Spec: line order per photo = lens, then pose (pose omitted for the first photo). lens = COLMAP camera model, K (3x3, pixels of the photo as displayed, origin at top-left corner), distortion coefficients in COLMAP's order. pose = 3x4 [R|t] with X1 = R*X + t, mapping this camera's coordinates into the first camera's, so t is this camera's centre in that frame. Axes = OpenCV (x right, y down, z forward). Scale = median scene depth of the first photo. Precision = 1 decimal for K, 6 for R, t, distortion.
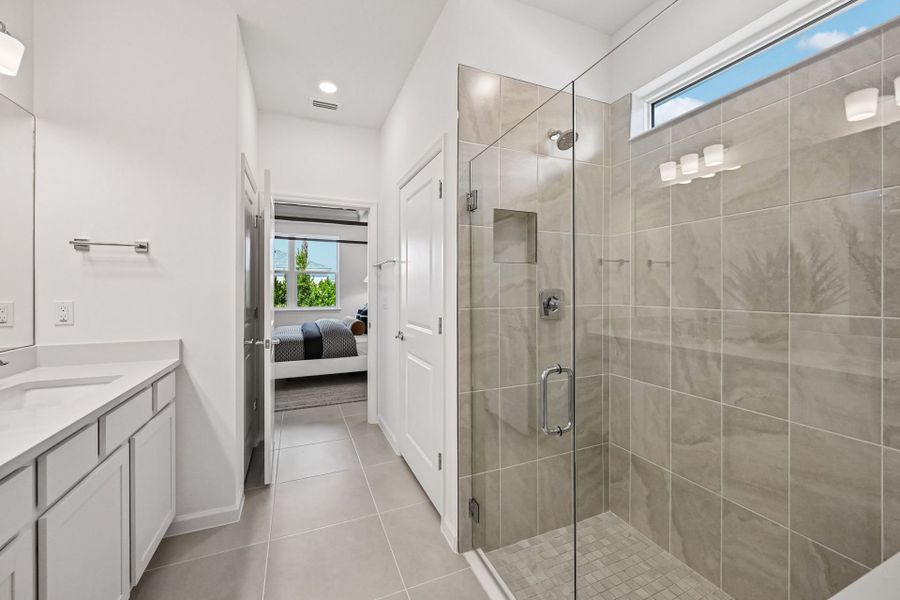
lens RADIAL K [[356.8, 0, 451.4], [0, 356.8, 294.9], [0, 0, 1]] dist [-0.001186, -0.000194]
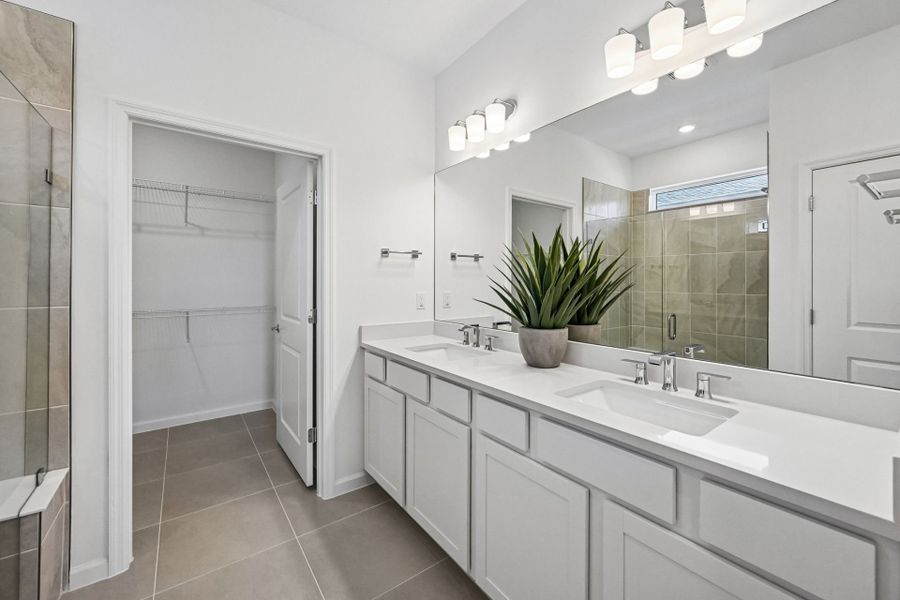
lens RADIAL K [[361.6, 0, 448.9], [0, 361.6, 290.1], [0, 0, 1]] dist [-0.000353, -0.000014]
pose [[0.886239, -0.003032, 0.463219, -1.737387], [-0.004938, 0.999860, 0.015994, -0.016693], [-0.463202, -0.016462, 0.886100, -0.385458]]
